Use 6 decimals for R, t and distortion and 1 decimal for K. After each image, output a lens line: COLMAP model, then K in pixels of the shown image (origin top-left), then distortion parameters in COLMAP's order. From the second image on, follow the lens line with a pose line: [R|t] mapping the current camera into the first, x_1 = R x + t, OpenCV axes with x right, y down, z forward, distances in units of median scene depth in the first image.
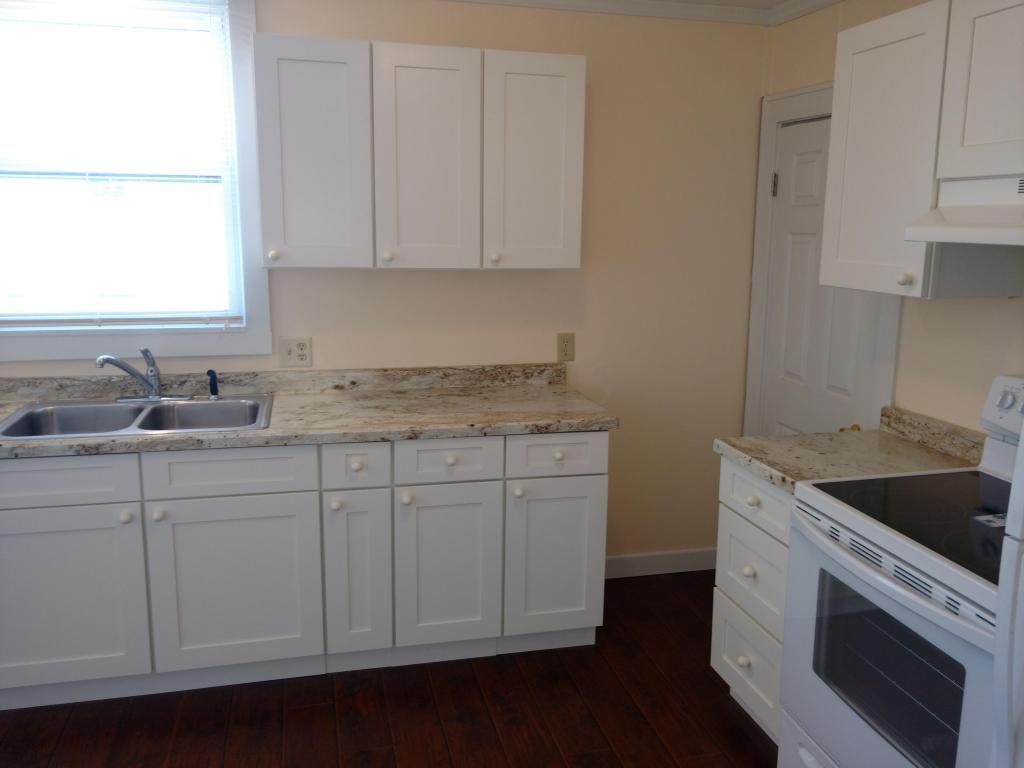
lens RADIAL K [[819.3, 0, 509.5], [0, 819.3, 373.5], [0, 0, 1]] dist [0.033208, -0.034164]
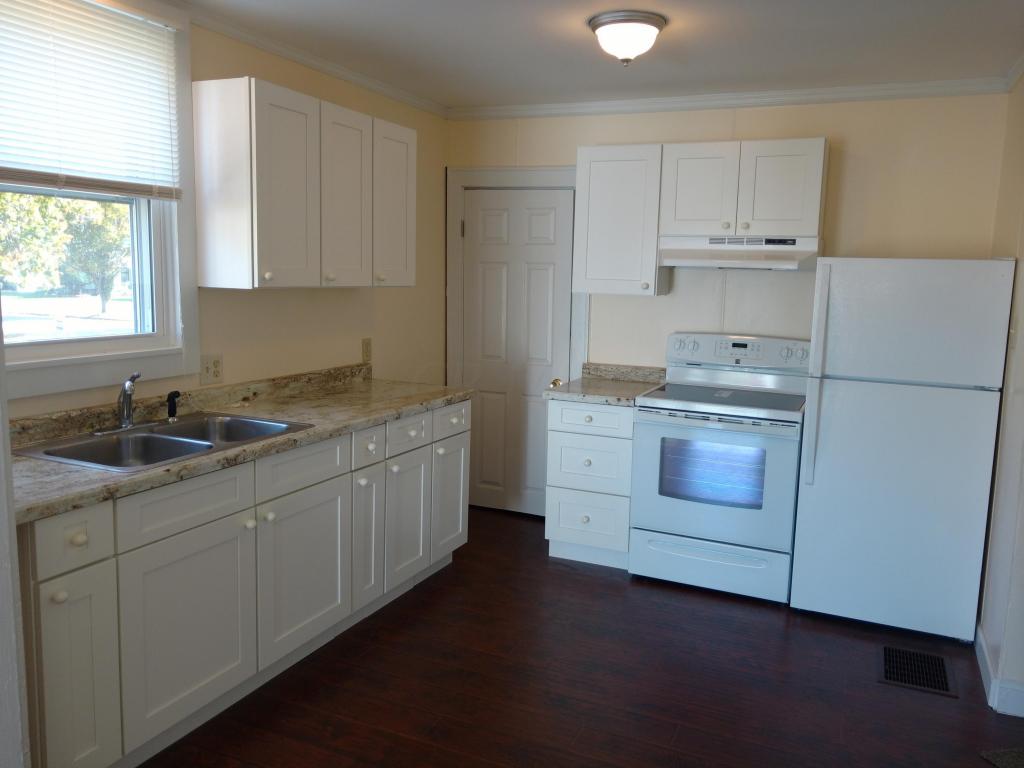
lens RADIAL K [[819.3, 0, 509.5], [0, 819.3, 373.5], [0, 0, 1]] dist [0.033208, -0.034164]
pose [[0.610909, -0.095180, 0.785958, -0.919686], [0.125573, 0.991829, 0.022506, 0.002966], [-0.781679, 0.084946, 0.617870, 0.068574]]
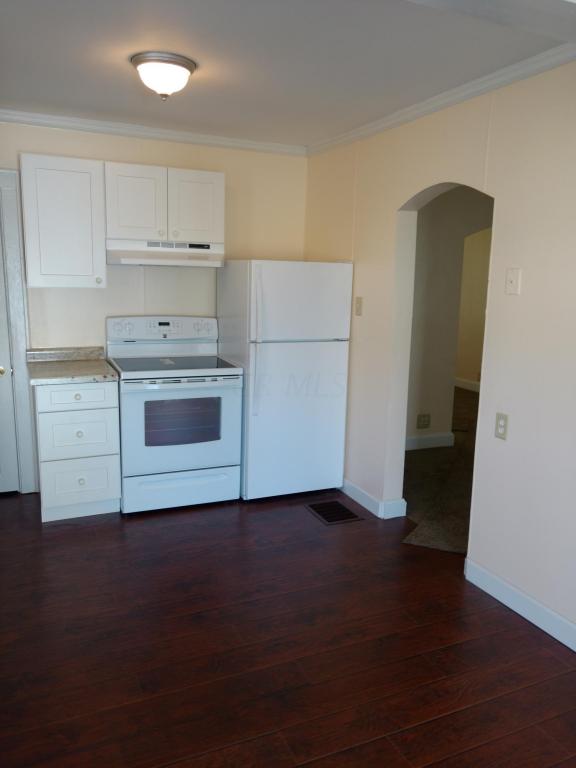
lens RADIAL K [[614.5, 0, 288.0], [0, 614.5, 384.0], [0, 0, 1]] dist [0.033208, -0.034164]
pose [[-0.191092, -0.196168, 0.961770, -1.000072], [0.152218, 0.962050, 0.226470, -0.109811], [-0.969698, 0.189676, -0.153979, 0.609237]]
